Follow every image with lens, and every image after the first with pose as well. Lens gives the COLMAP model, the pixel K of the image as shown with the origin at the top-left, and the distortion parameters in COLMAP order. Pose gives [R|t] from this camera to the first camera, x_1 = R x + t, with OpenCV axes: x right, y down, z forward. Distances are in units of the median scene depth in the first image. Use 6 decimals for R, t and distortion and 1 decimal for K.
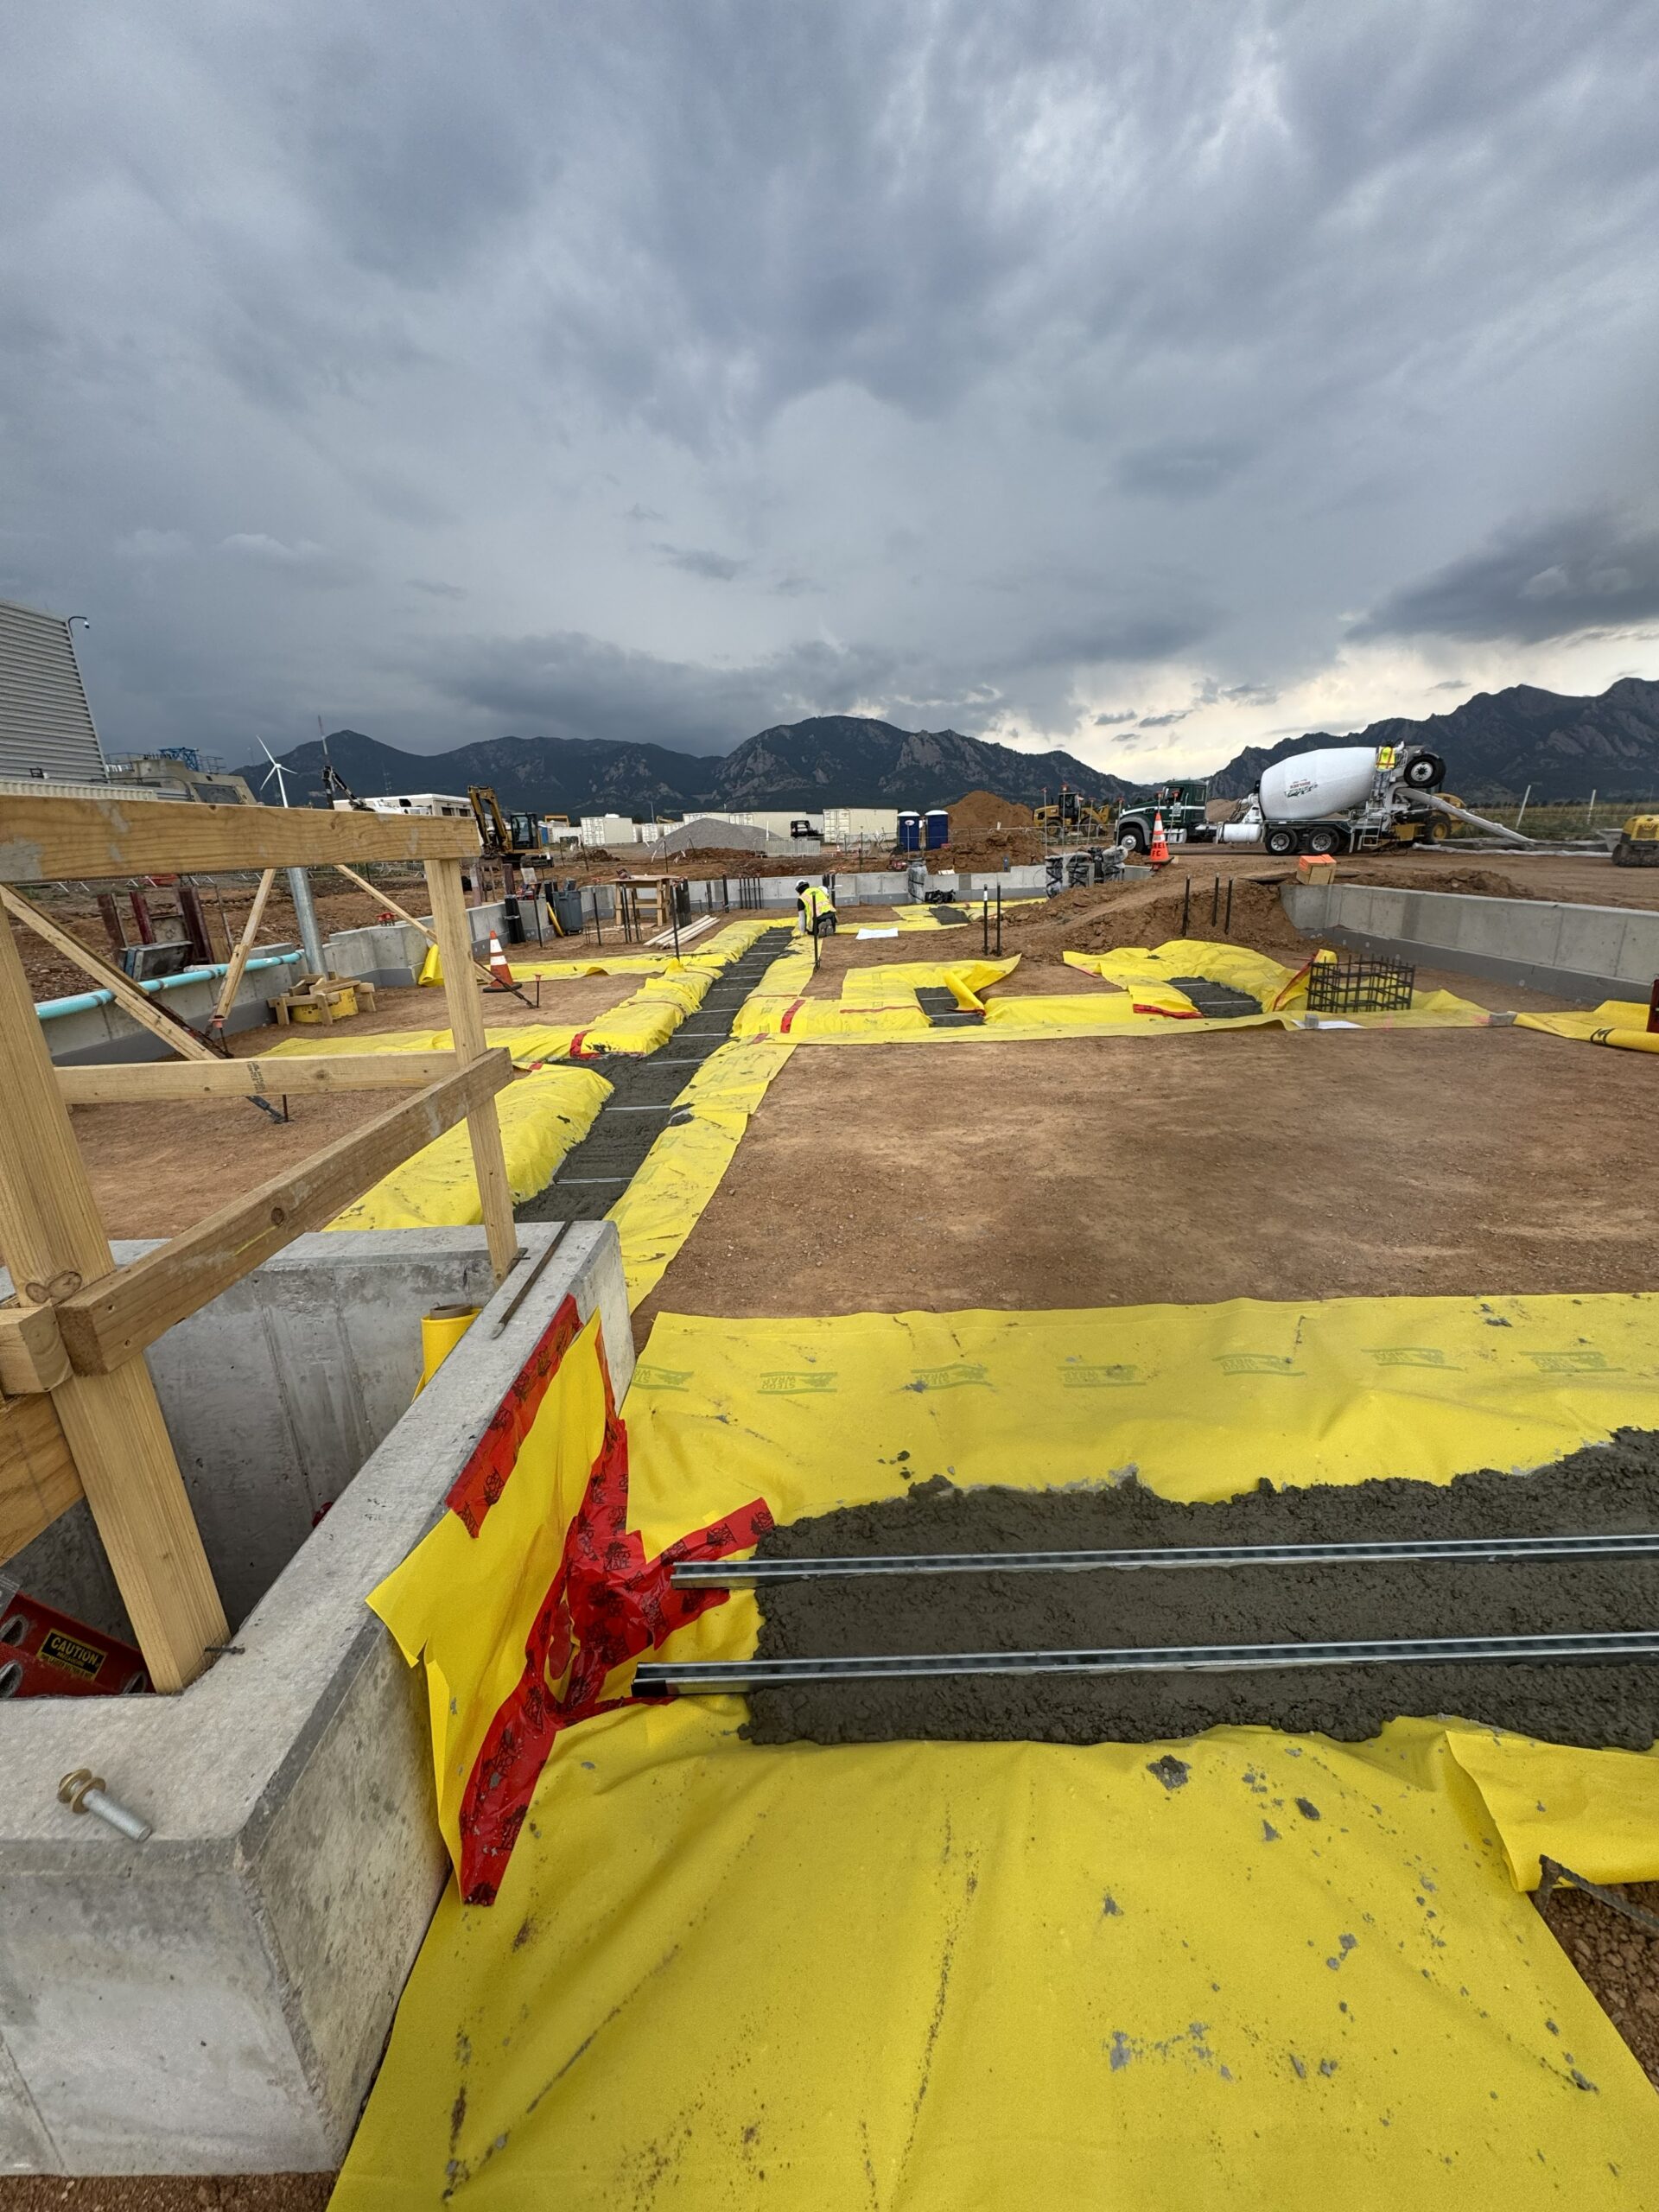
lens RADIAL K [[859.1, 0, 829.5], [0, 859.1, 1106.0], [0, 0, 1]] dist [-0.005094, -0.000309]
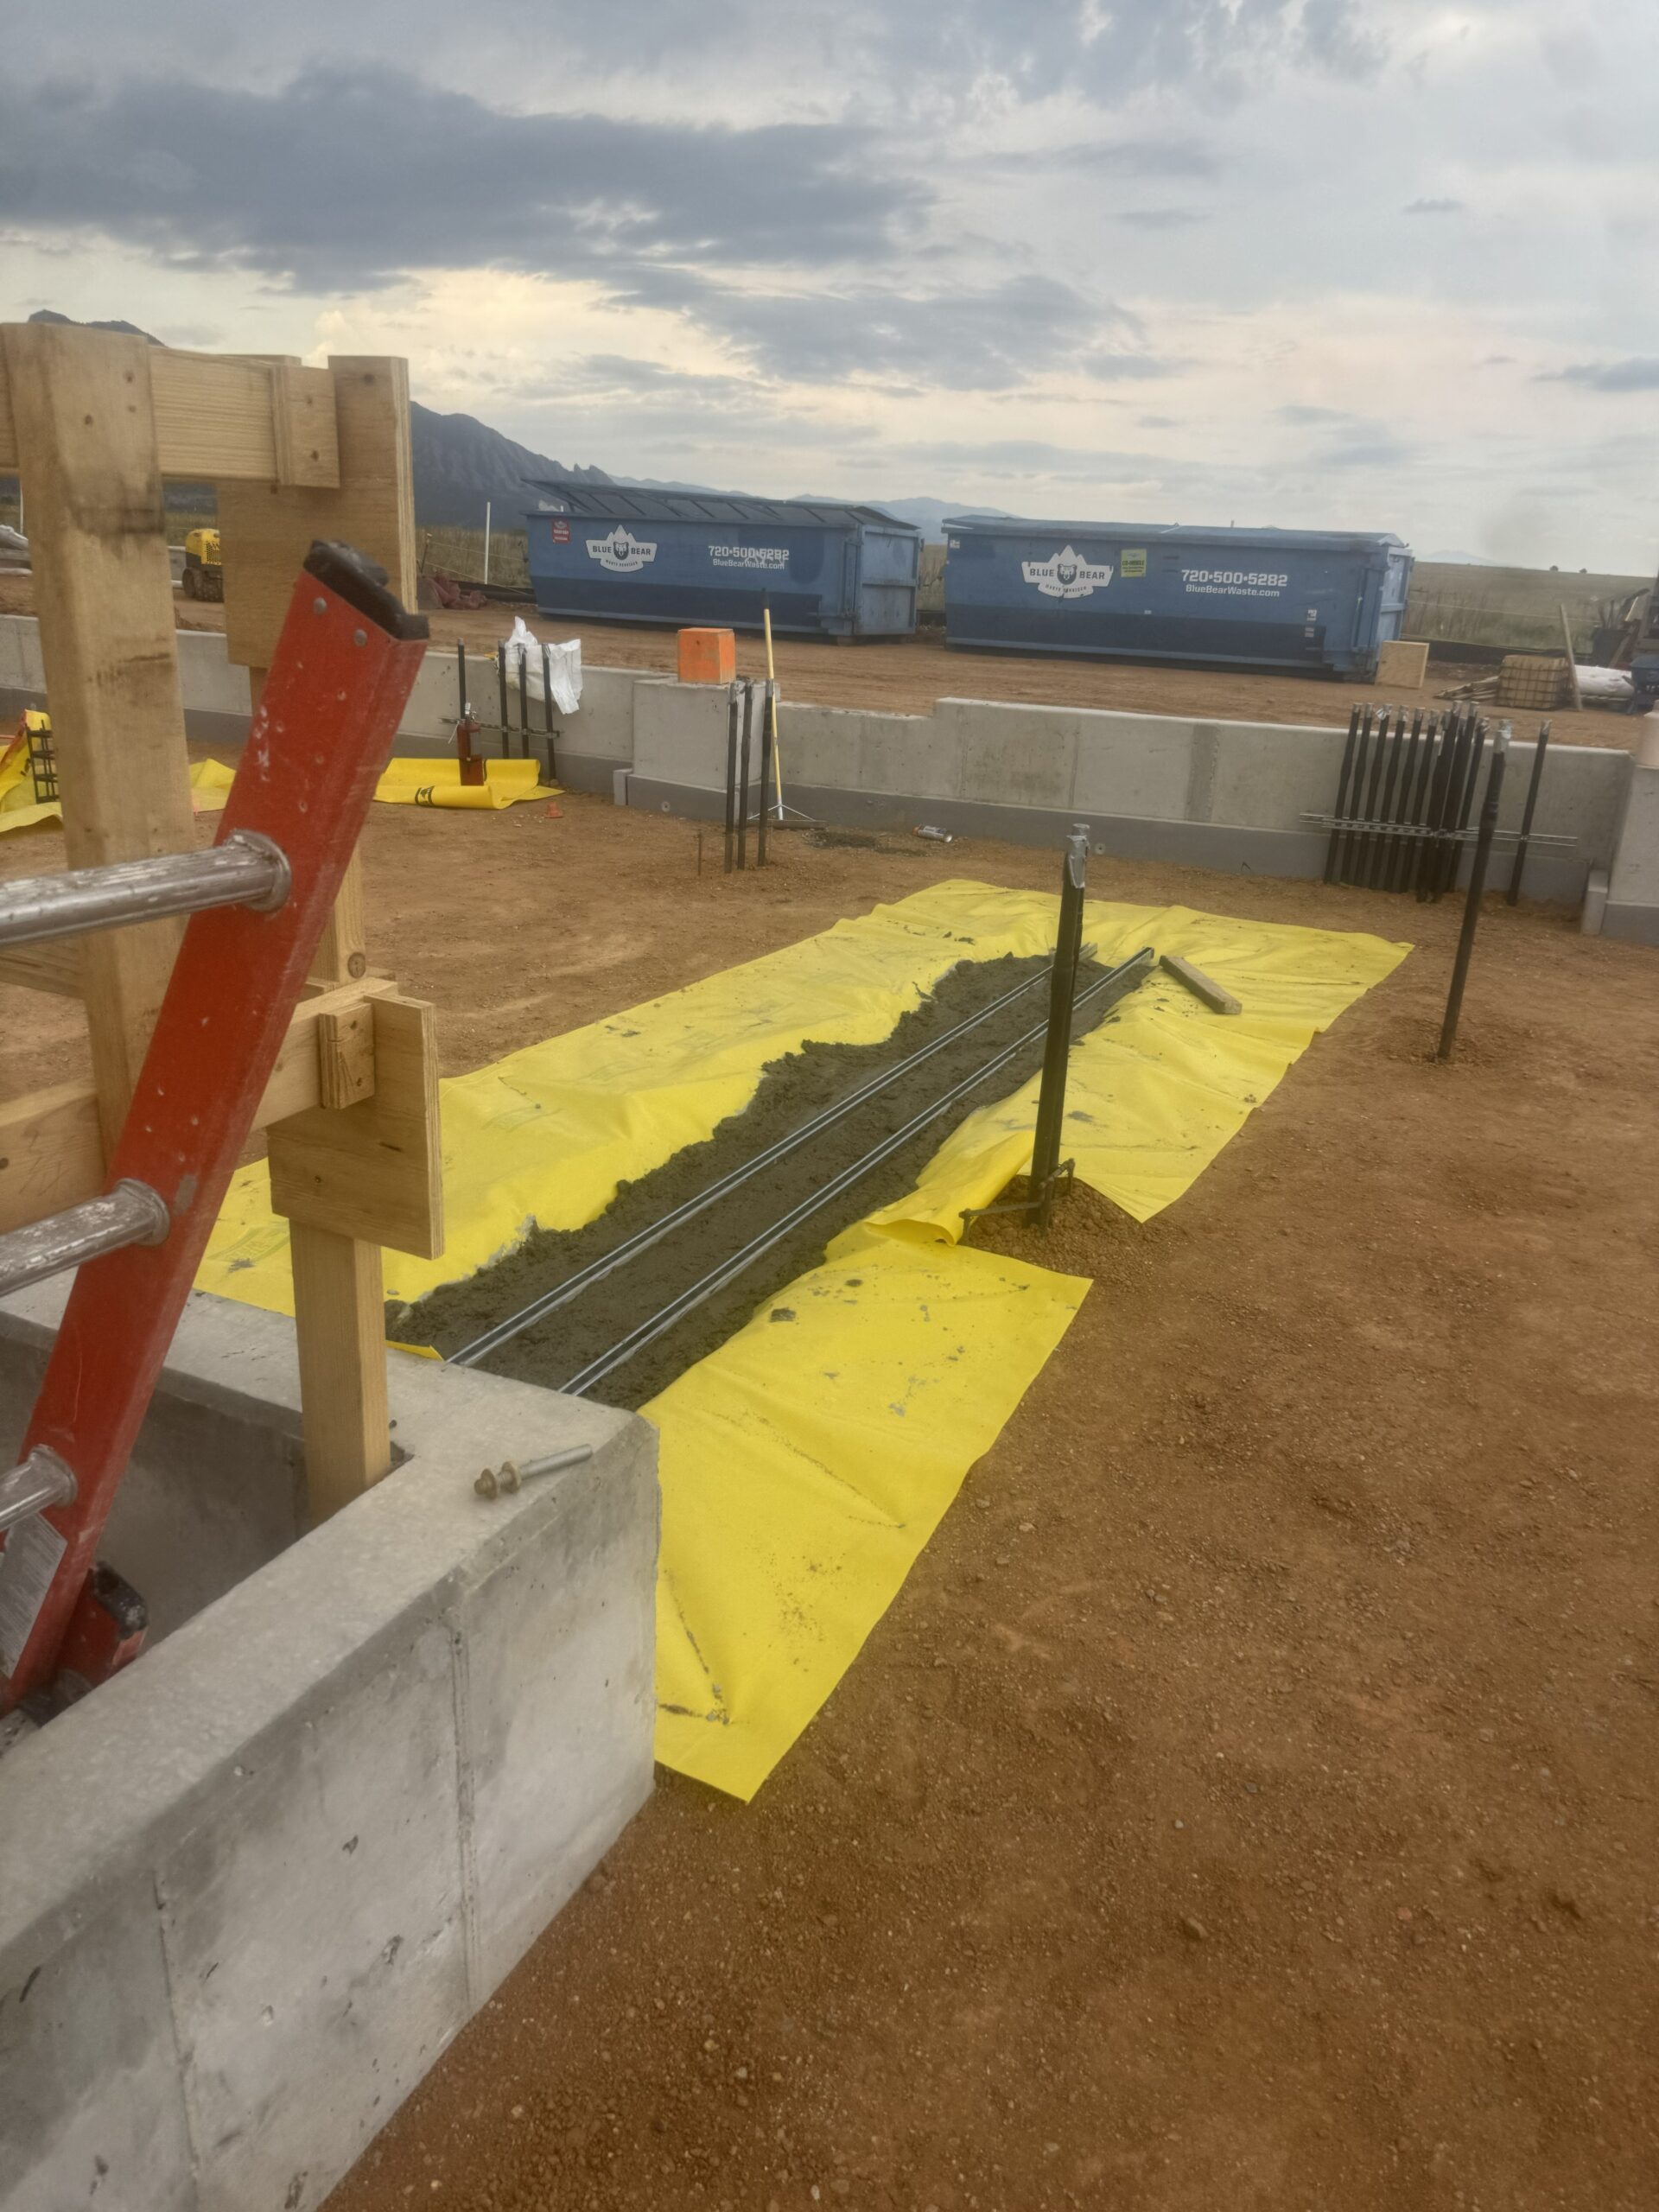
lens RADIAL K [[1550.0, 0, 829.5], [0, 1550.0, 1106.0], [0, 0, 1]] dist [0.062309, -0.193196]
pose [[0.423065, -0.239408, 0.873899, -0.966373], [0.195267, 0.965890, 0.170077, 0.084380], [-0.884809, 0.098690, 0.455383, -0.065115]]
